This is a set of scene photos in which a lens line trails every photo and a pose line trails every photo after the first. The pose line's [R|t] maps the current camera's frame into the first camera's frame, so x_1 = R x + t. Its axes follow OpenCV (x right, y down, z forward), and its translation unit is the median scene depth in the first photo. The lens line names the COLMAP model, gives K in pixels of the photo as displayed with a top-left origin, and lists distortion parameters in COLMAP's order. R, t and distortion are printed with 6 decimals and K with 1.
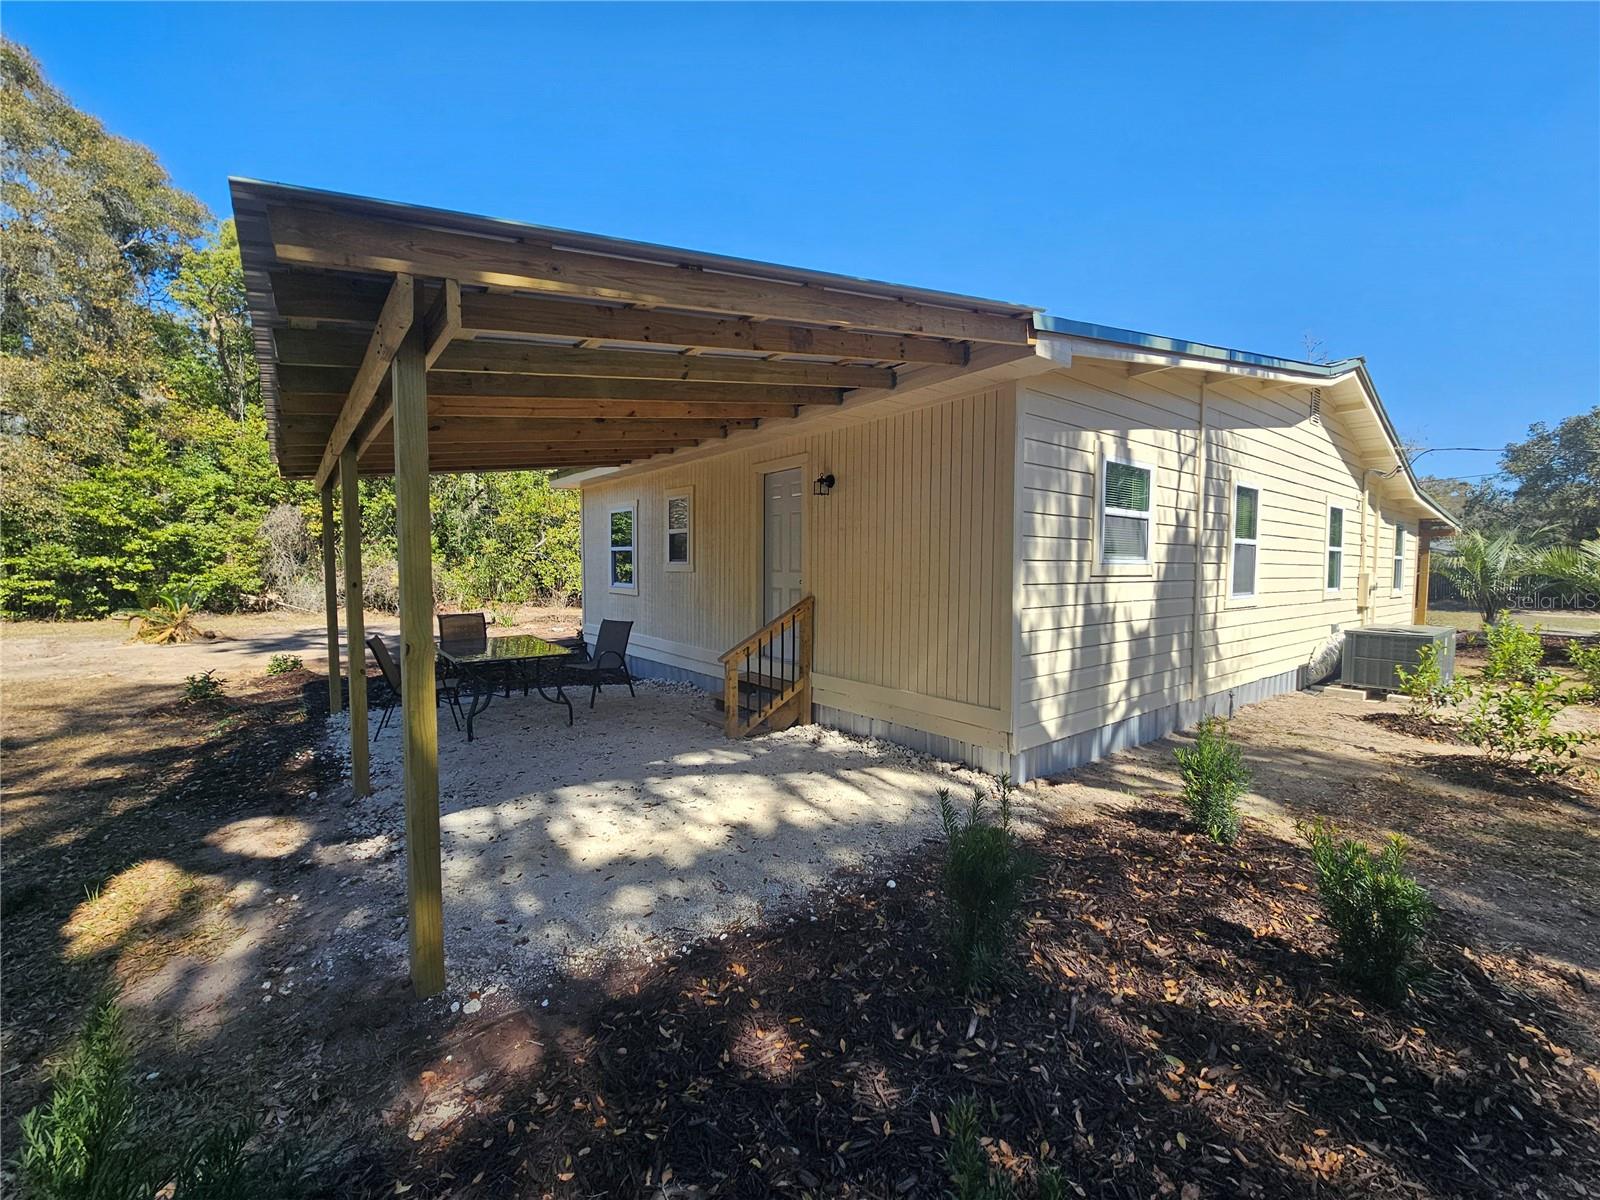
lens RADIAL K [[655.2, 0, 818.8], [0, 655.2, 605.2], [0, 0, 1]] dist [-0.000808, 0.000284]
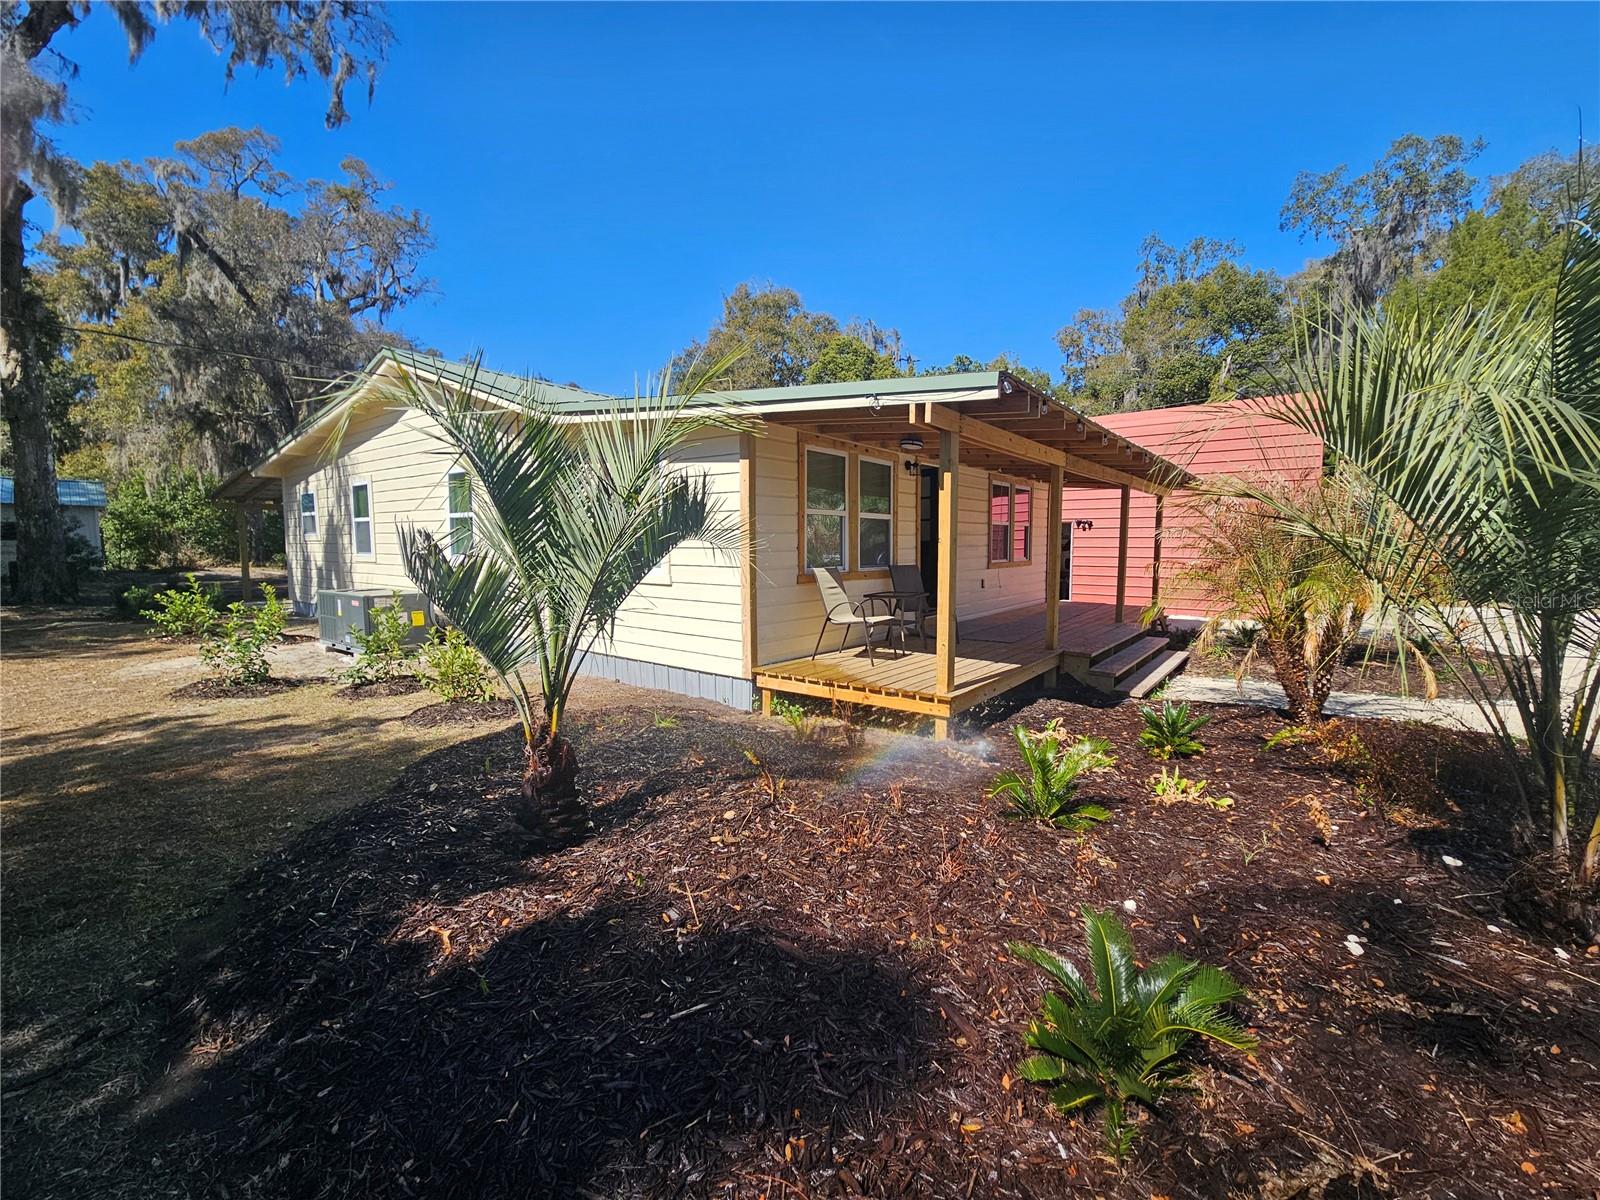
lens RADIAL K [[662.8, 0, 809.8], [0, 662.8, 602.2], [0, 0, 1]] dist [-0.000310, 0.001279]
pose [[0.230816, 0.081932, -0.969542, 3.543175], [-0.058715, 0.995805, 0.070173, -0.108947], [0.971224, 0.040729, 0.234658, 2.424908]]
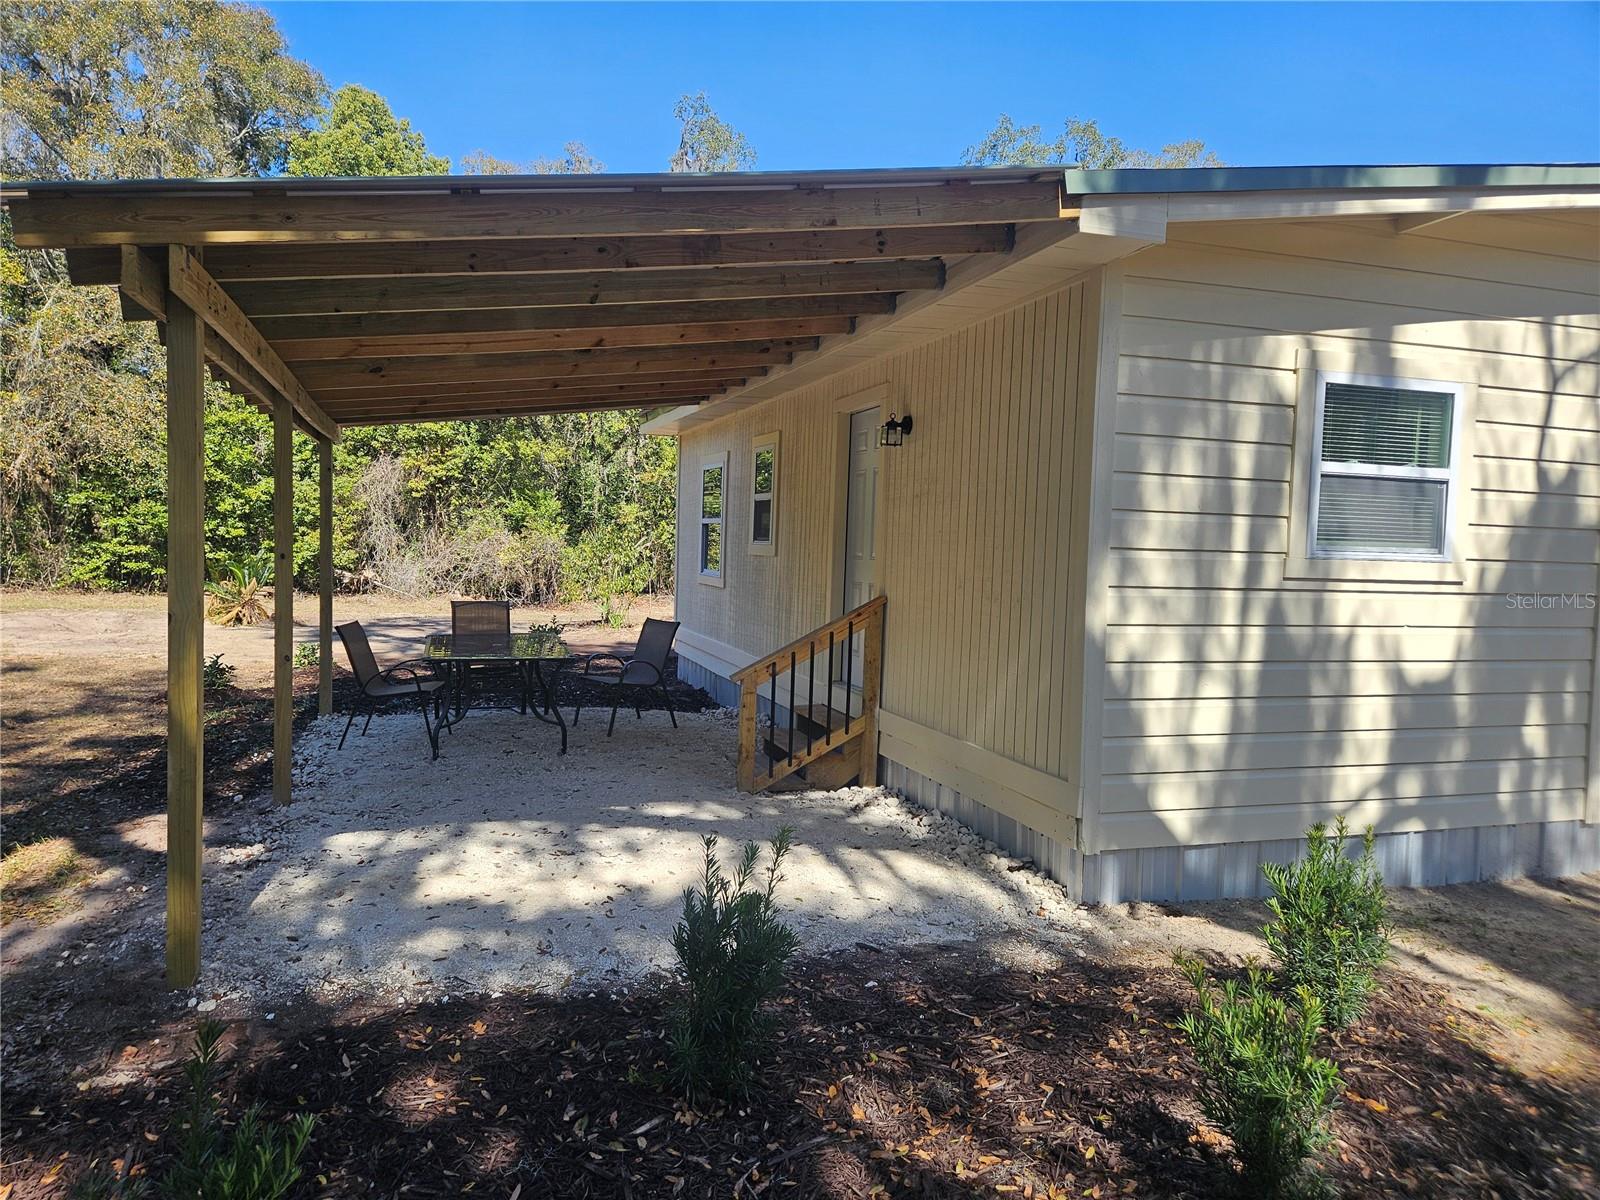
lens RADIAL K [[1073.5, 0, 786.2], [0, 1073.5, 603.8], [0, 0, 1]] dist [0.081627, -0.077310]
pose [[0.933130, 0.044381, -0.356790, 0.362188], [-0.048239, 0.998834, -0.001919, 0.001955], [0.356288, 0.019002, 0.934183, -0.082322]]
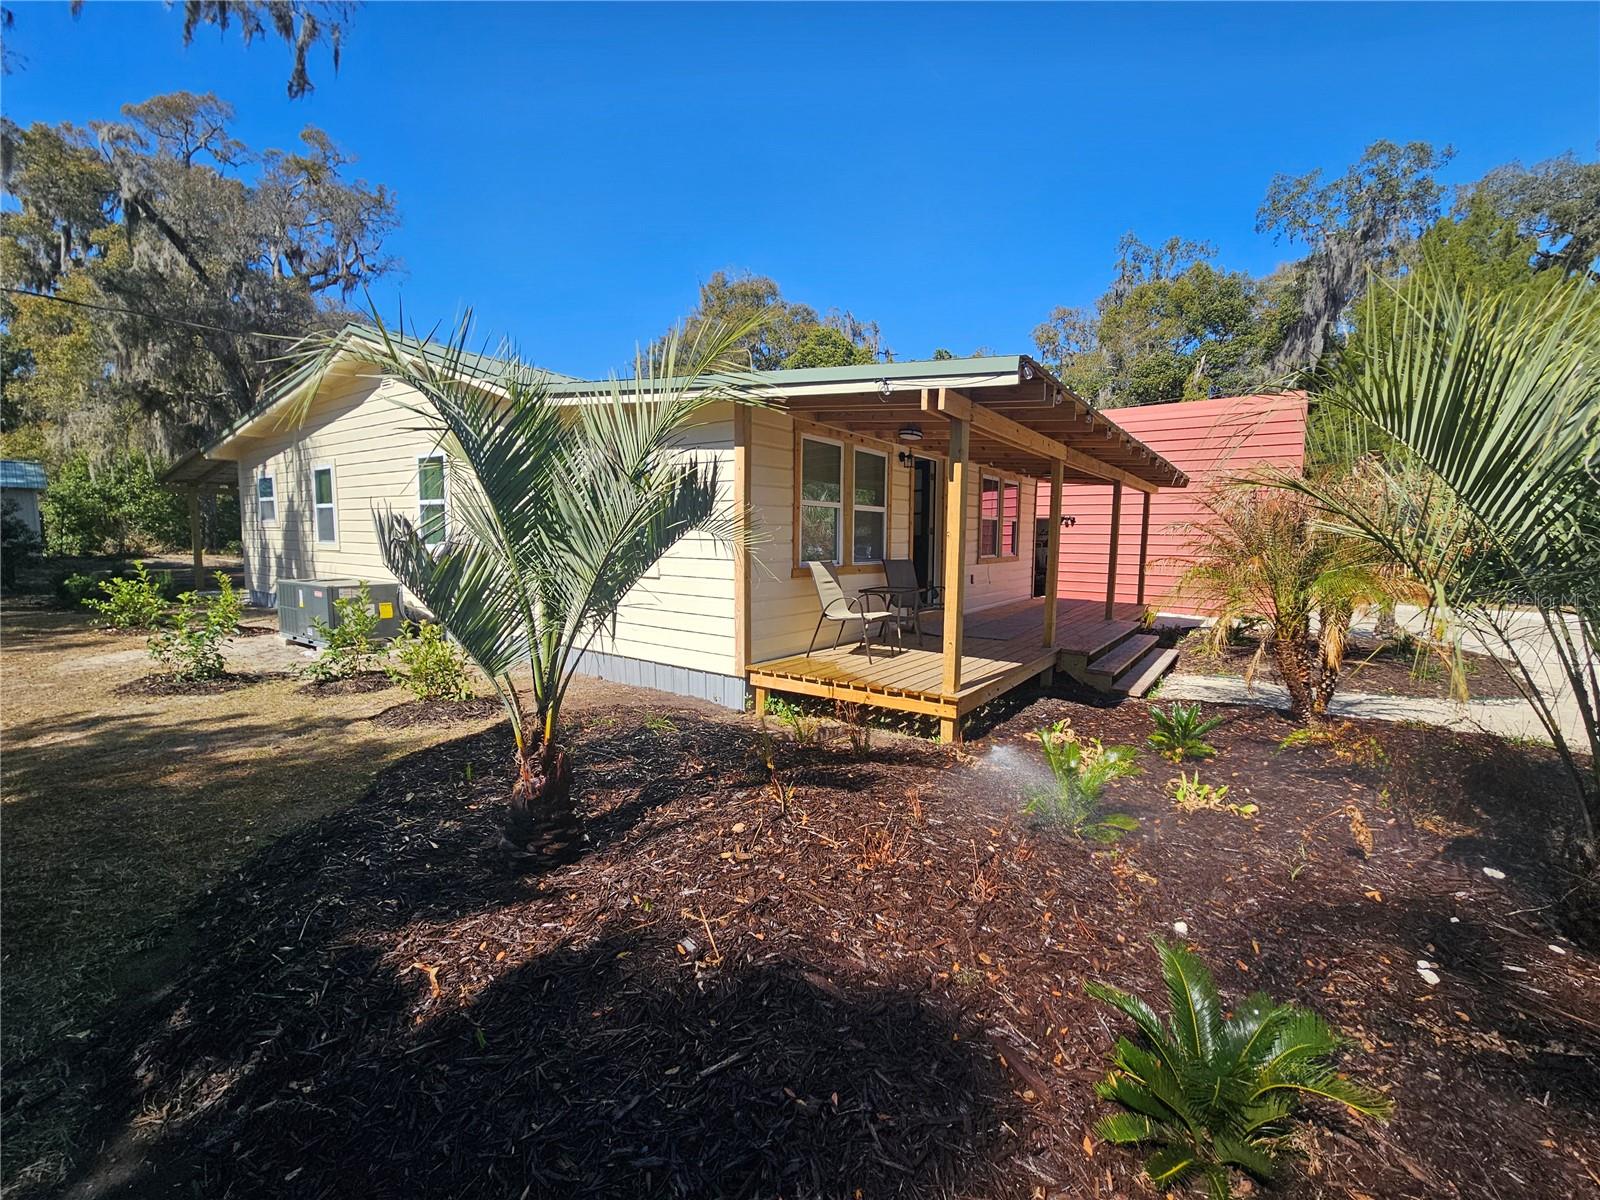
lens RADIAL K [[662.8, 0, 809.8], [0, 662.8, 602.2], [0, 0, 1]] dist [-0.000310, 0.001279]
pose [[0.268480, 0.093735, -0.958714, 3.490155], [-0.069322, 0.994554, 0.077826, -0.106366], [0.960788, 0.045565, 0.273516, 2.398468]]
